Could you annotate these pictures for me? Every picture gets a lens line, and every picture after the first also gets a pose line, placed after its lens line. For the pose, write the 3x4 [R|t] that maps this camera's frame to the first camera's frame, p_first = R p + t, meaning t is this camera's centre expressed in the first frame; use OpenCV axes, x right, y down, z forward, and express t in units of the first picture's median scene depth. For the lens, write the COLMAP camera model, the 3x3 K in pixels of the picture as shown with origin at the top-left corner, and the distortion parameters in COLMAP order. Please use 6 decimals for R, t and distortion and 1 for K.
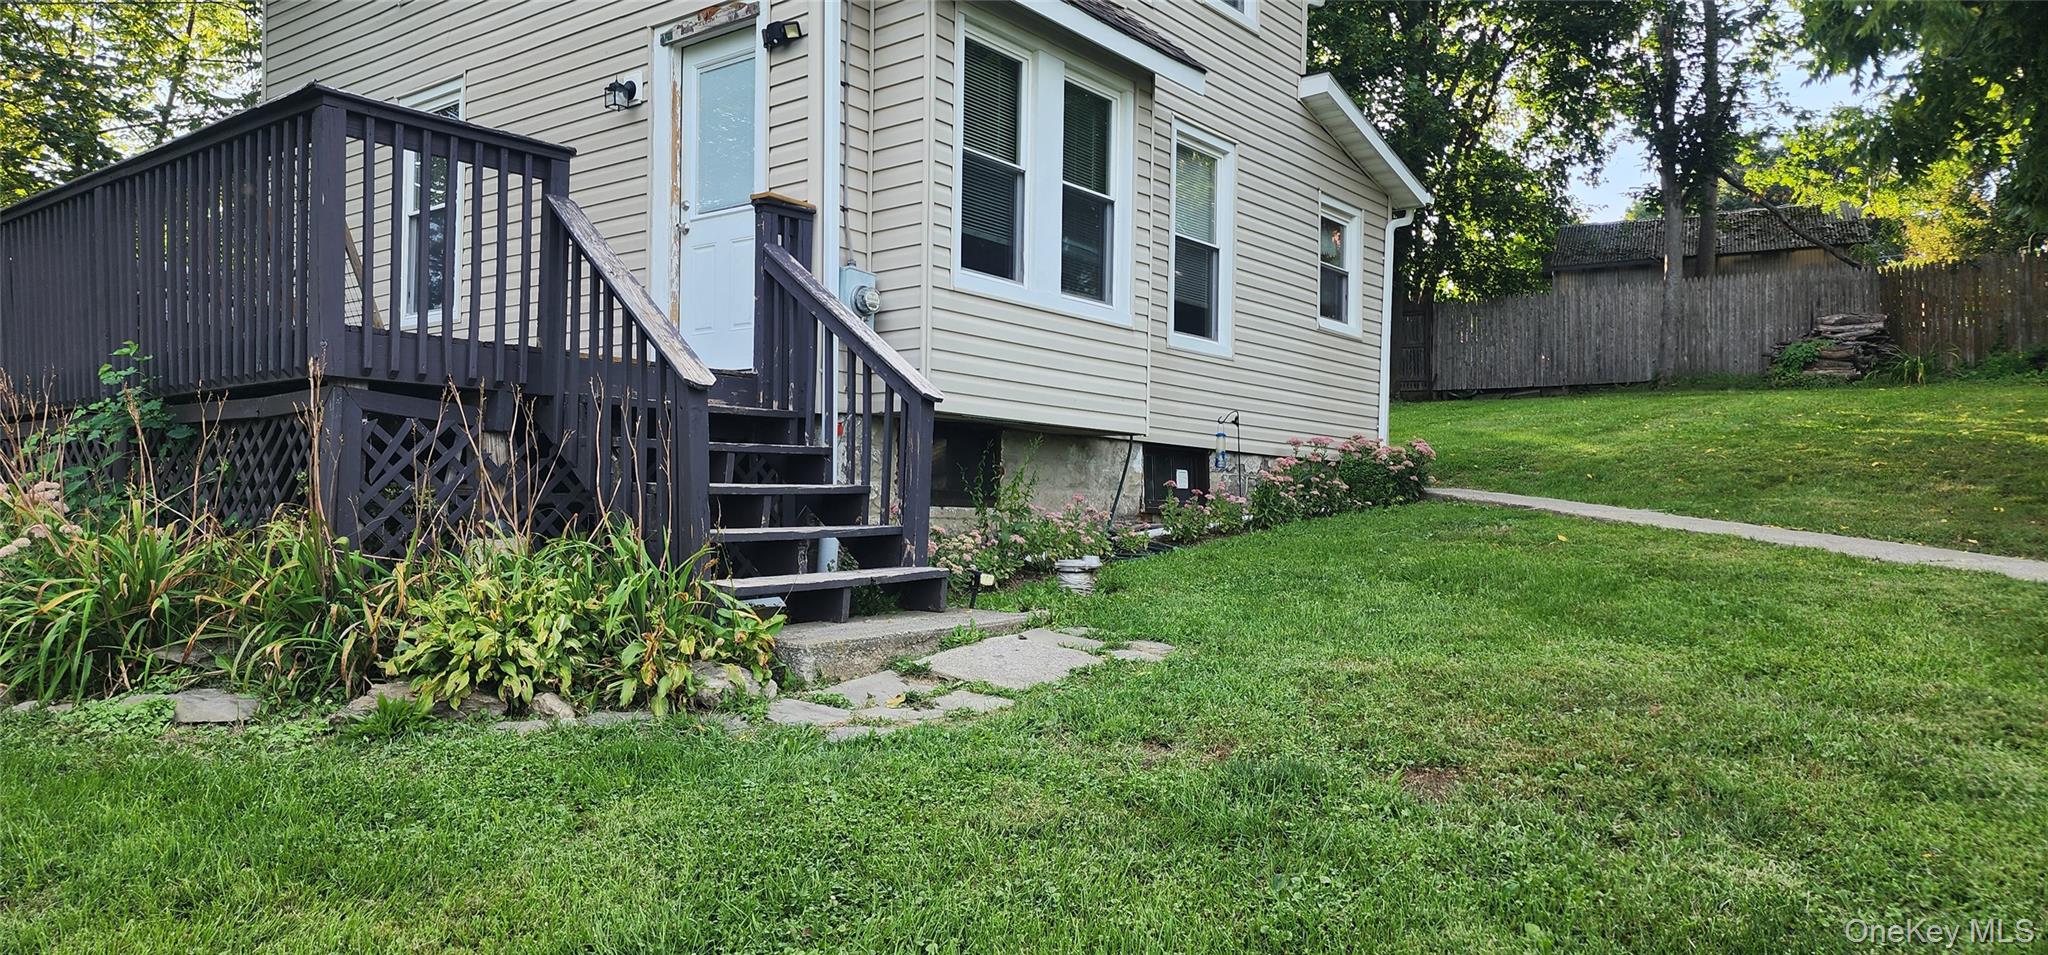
lens RADIAL K [[1351.5, 0, 1053.5], [0, 1351.5, 475.4], [0, 0, 1]] dist [0.086824, -0.073923]
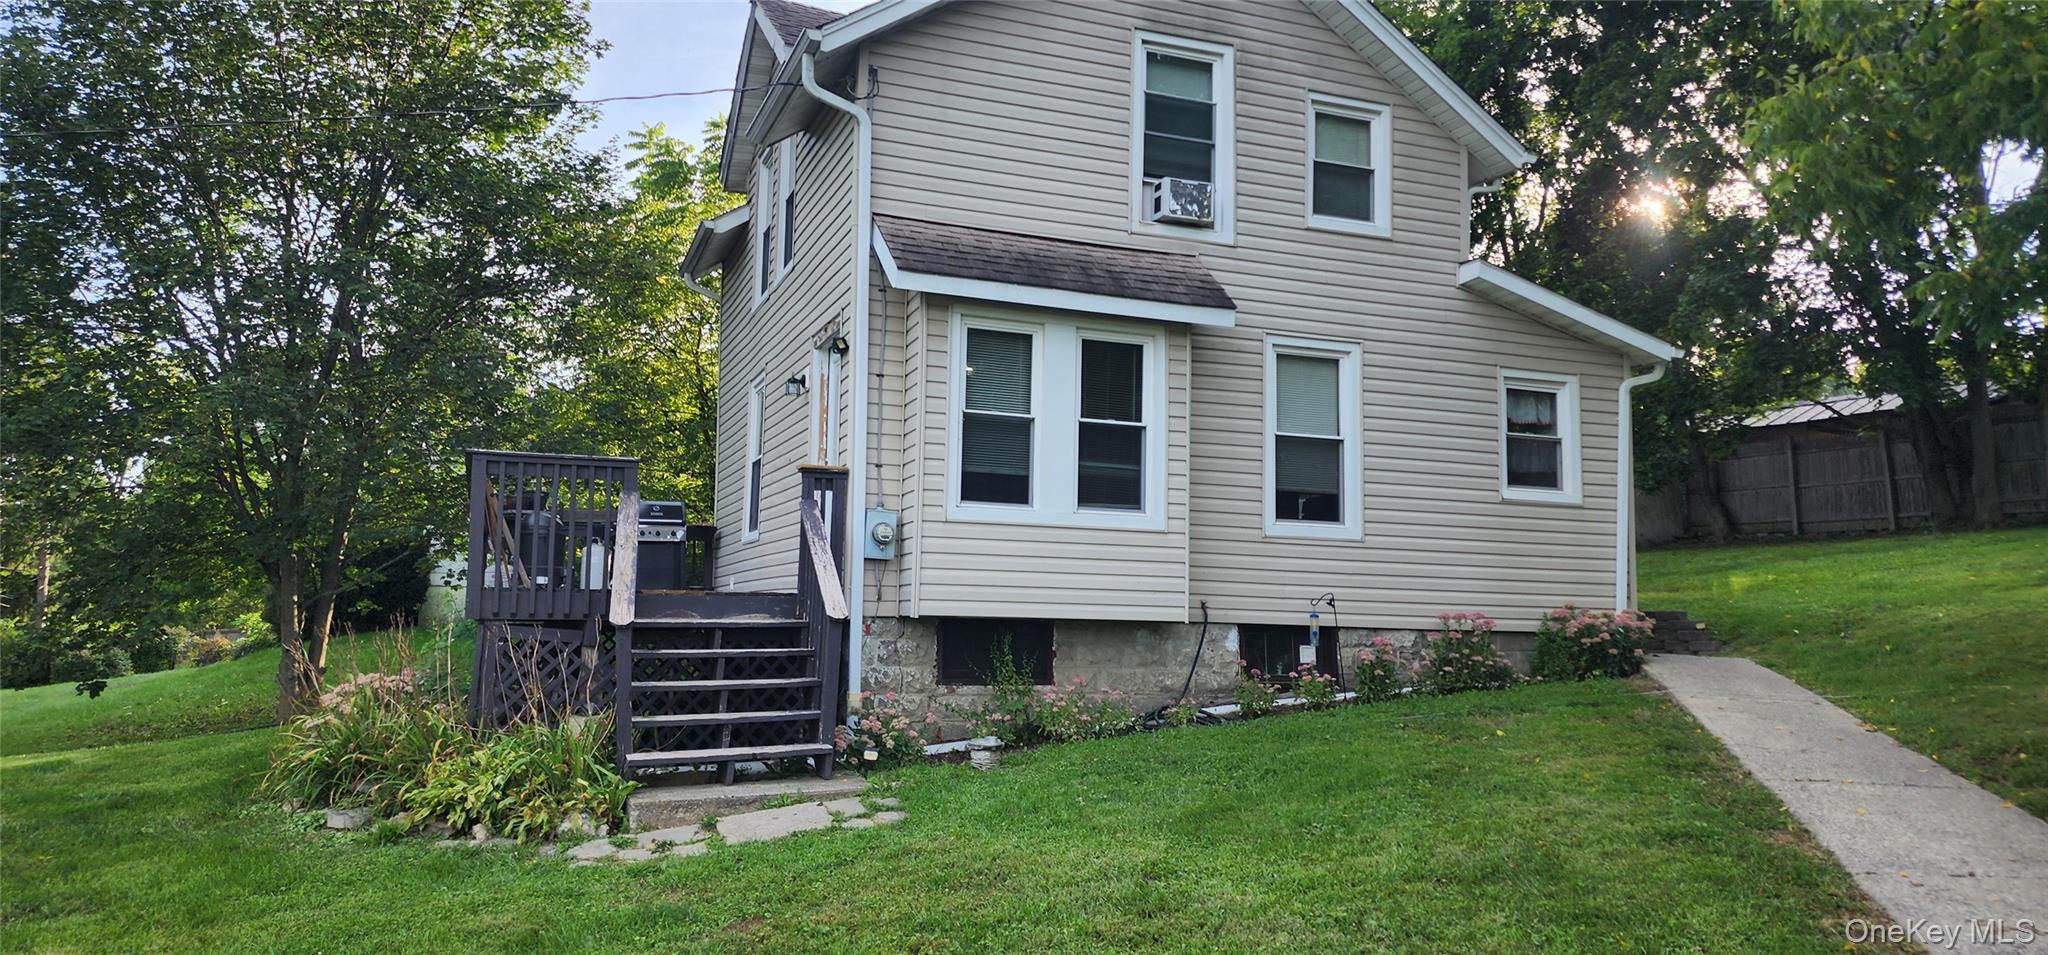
lens RADIAL K [[1345.2, 0, 1041.8], [0, 1345.2, 463.5], [0, 0, 1]] dist [0.087695, -0.071494]
pose [[0.865595, -0.057901, -0.497387, 0.460798], [0.010058, 0.995102, -0.098335, -0.045246], [0.500644, 0.080116, 0.861938, -0.050601]]
